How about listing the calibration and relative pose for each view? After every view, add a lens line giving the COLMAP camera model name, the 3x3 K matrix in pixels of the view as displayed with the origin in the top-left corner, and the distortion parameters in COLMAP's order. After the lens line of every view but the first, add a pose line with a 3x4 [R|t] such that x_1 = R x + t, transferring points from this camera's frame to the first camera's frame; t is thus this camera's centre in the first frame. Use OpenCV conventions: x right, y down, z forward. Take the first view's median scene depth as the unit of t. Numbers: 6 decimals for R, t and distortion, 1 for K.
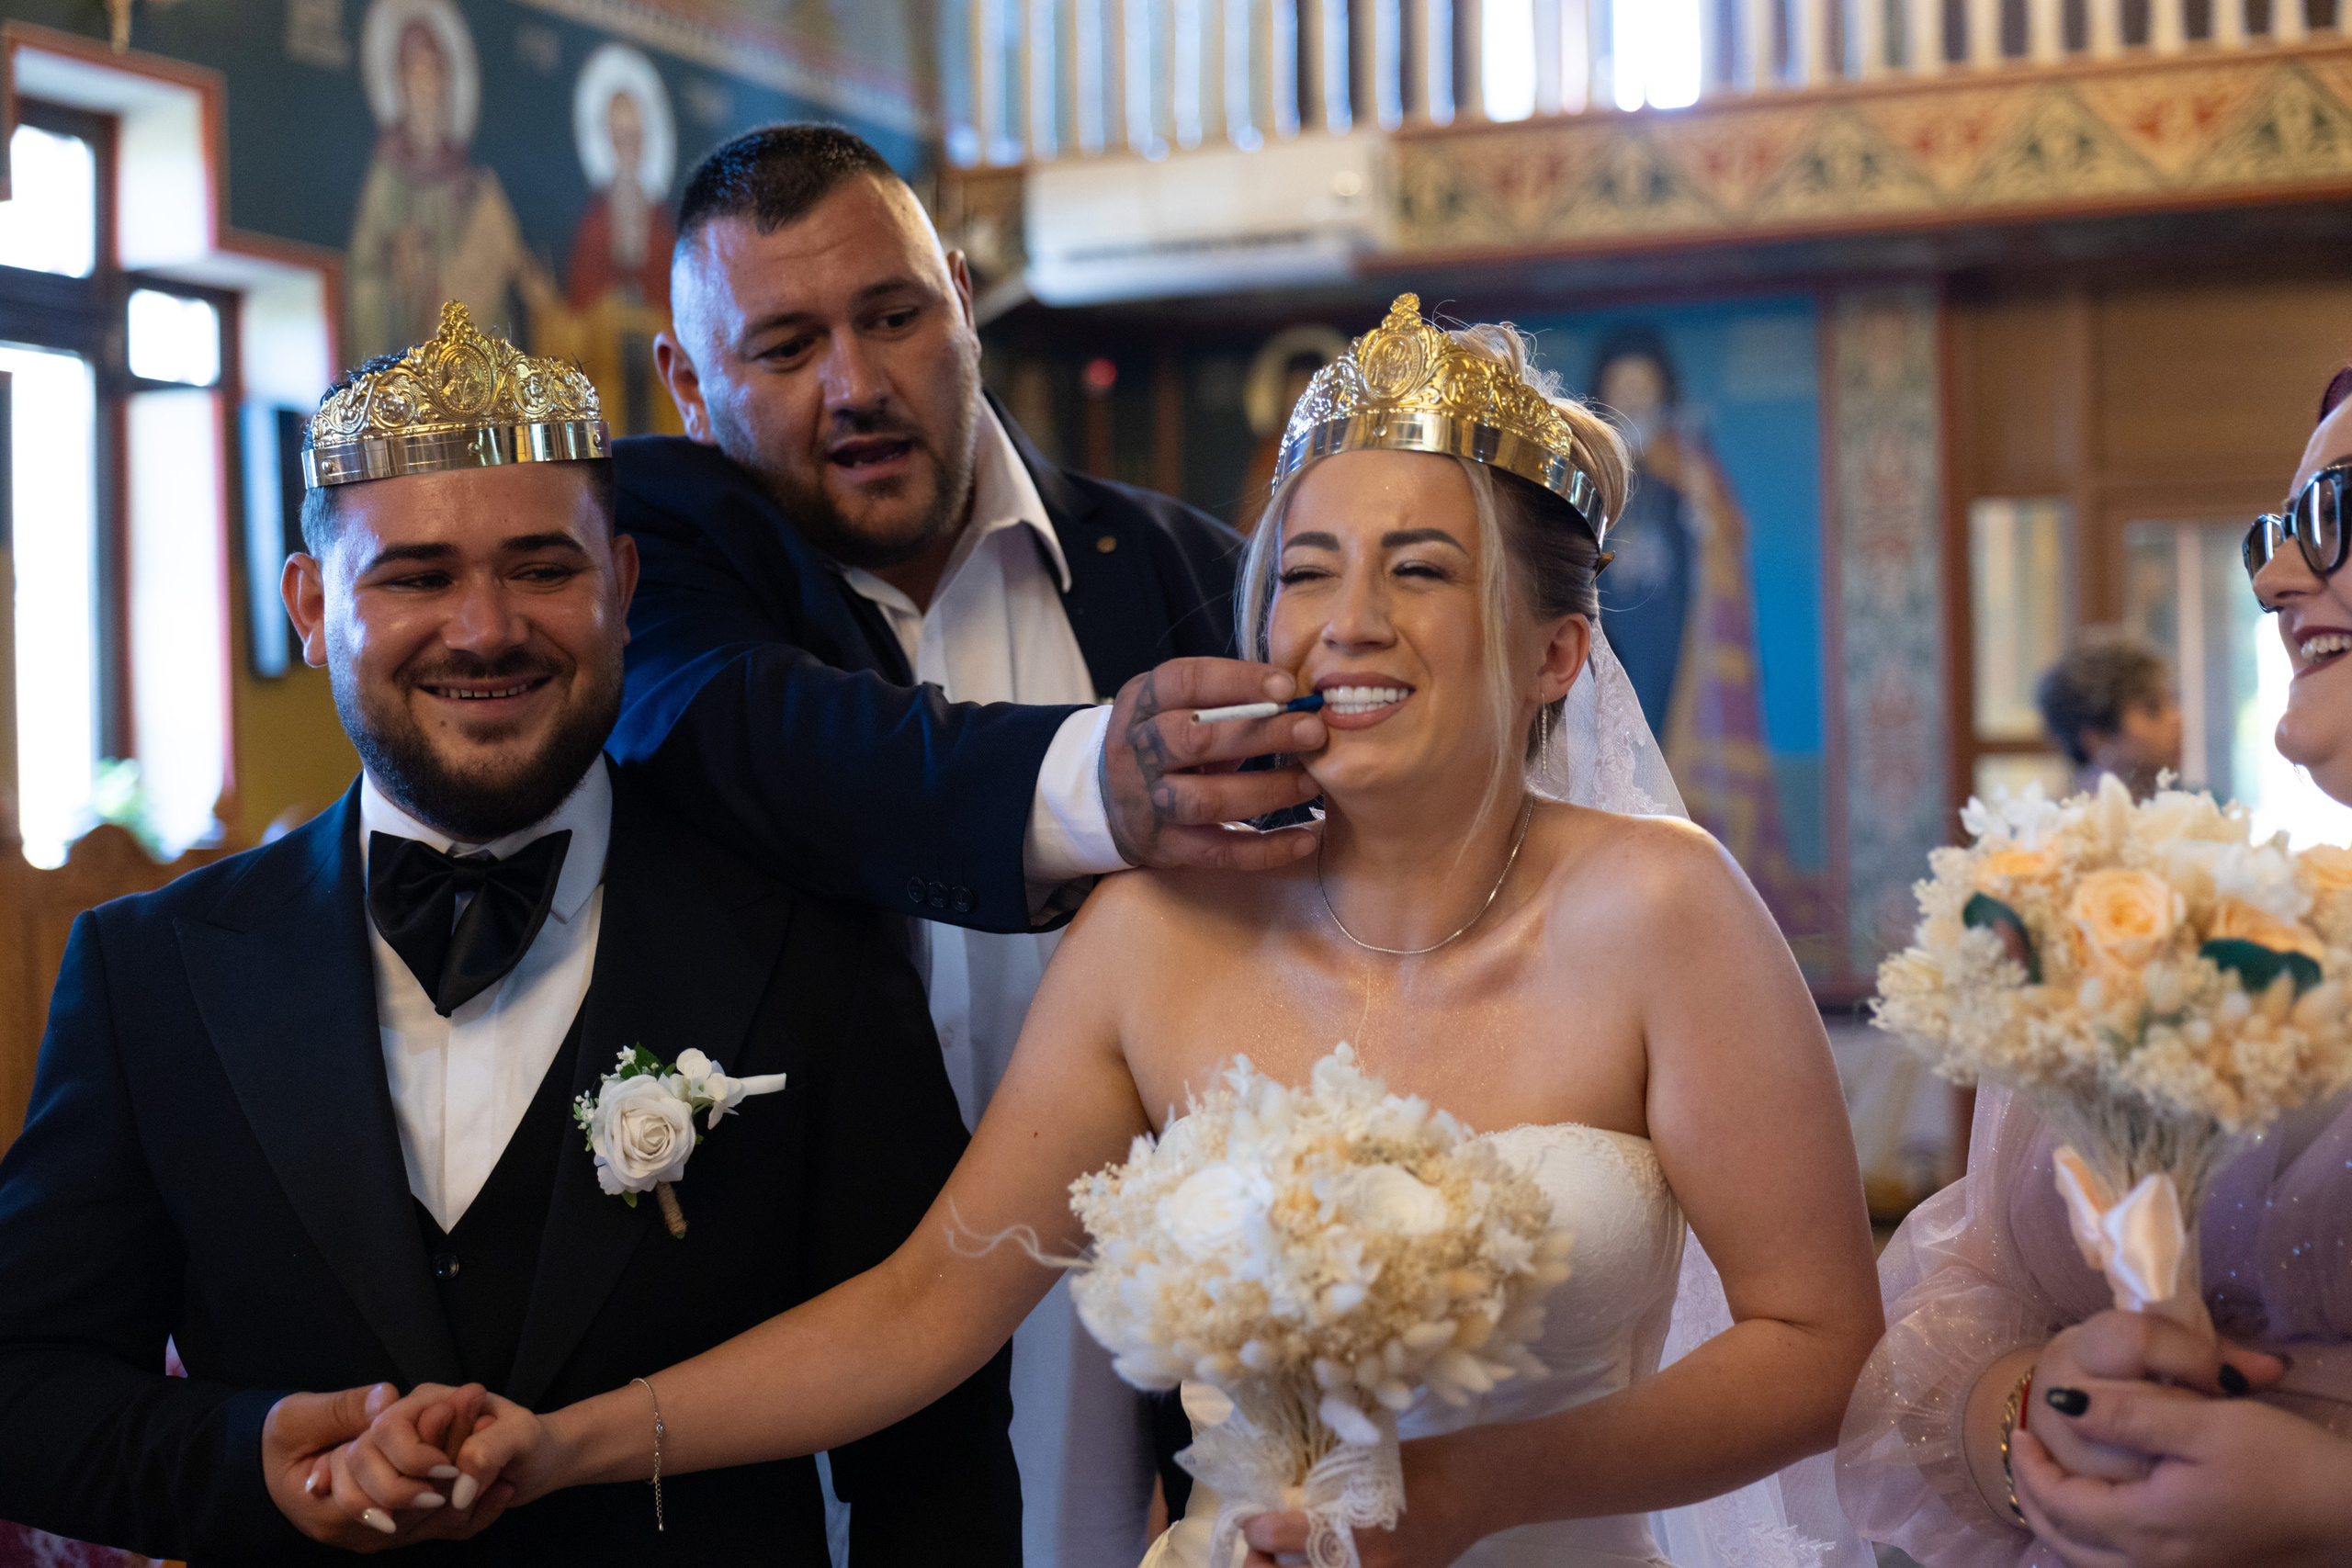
lens RADIAL K [[3602.5, 0, 1180.8], [0, 3602.5, 777.4], [0, 0, 1]] dist [-0.007243, 0.000000]
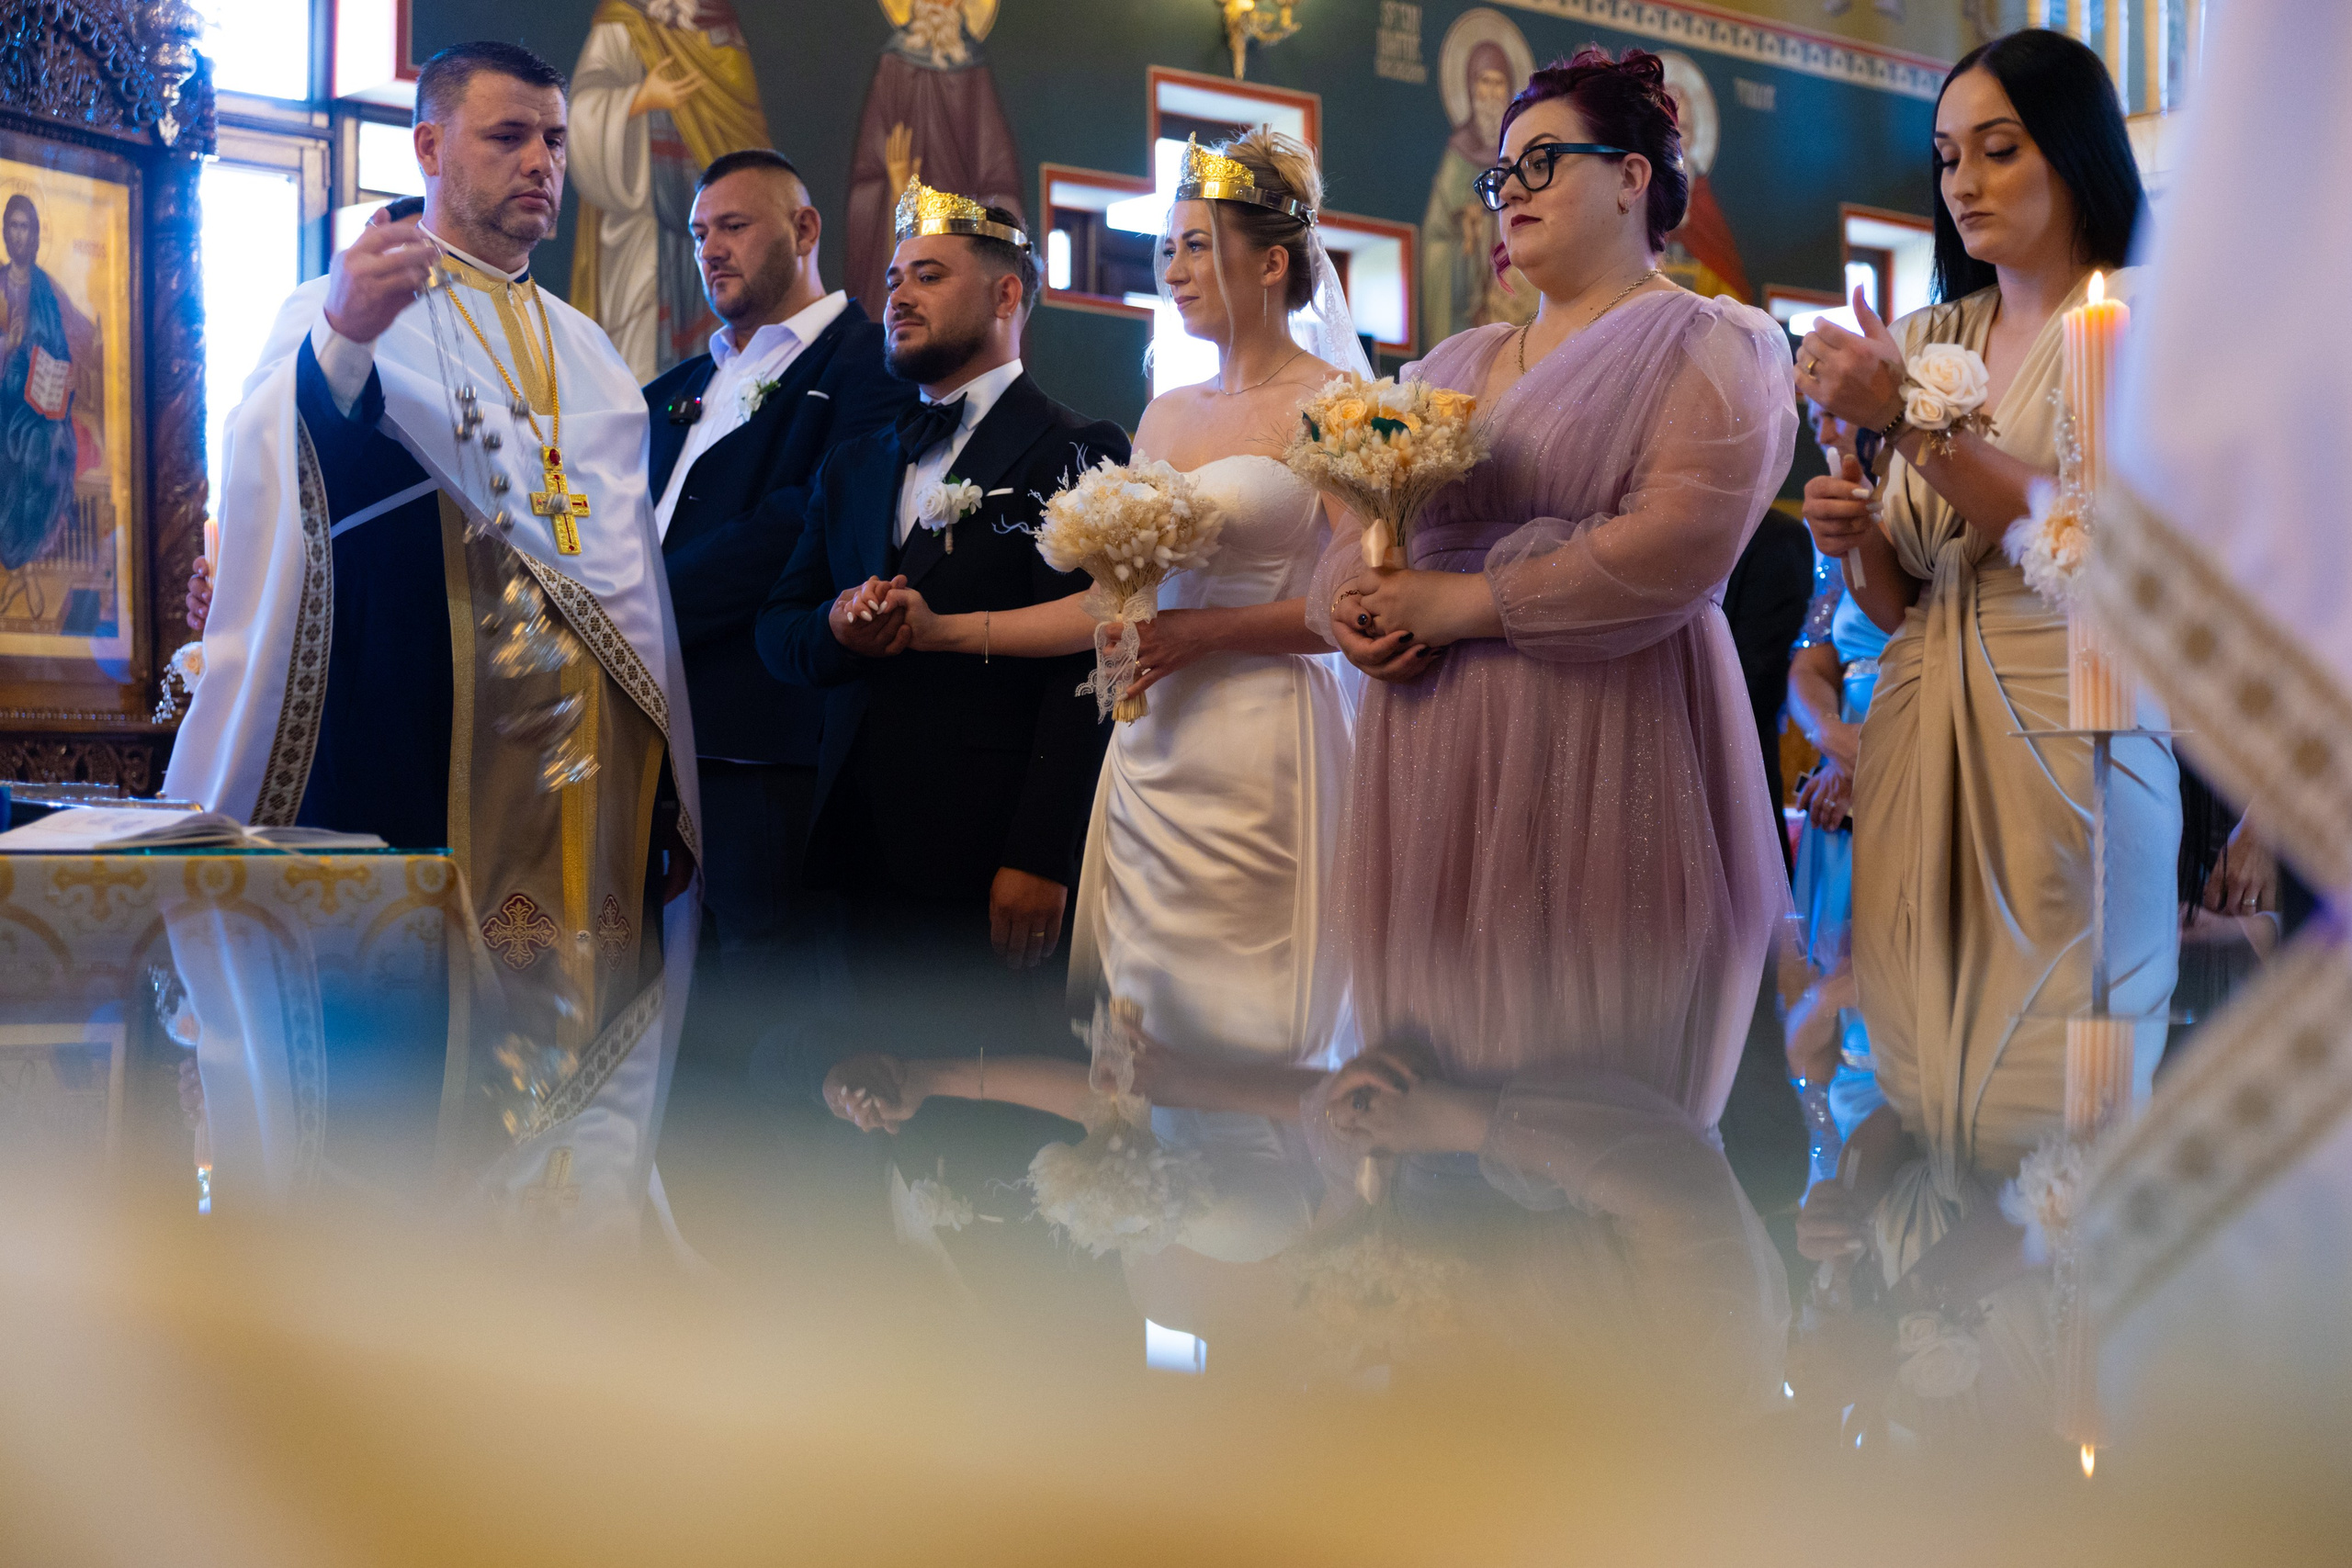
lens RADIAL K [[3794.3, 0, 1176.9], [0, 3794.3, 783.0], [0, 0, 1]] dist [0.204323, 0.000000]
pose [[0.913408, 0.031935, -0.405791, 0.600226], [-0.034420, 0.999407, 0.001176, 0.146149], [0.405588, 0.012893, 0.913965, -0.755203]]
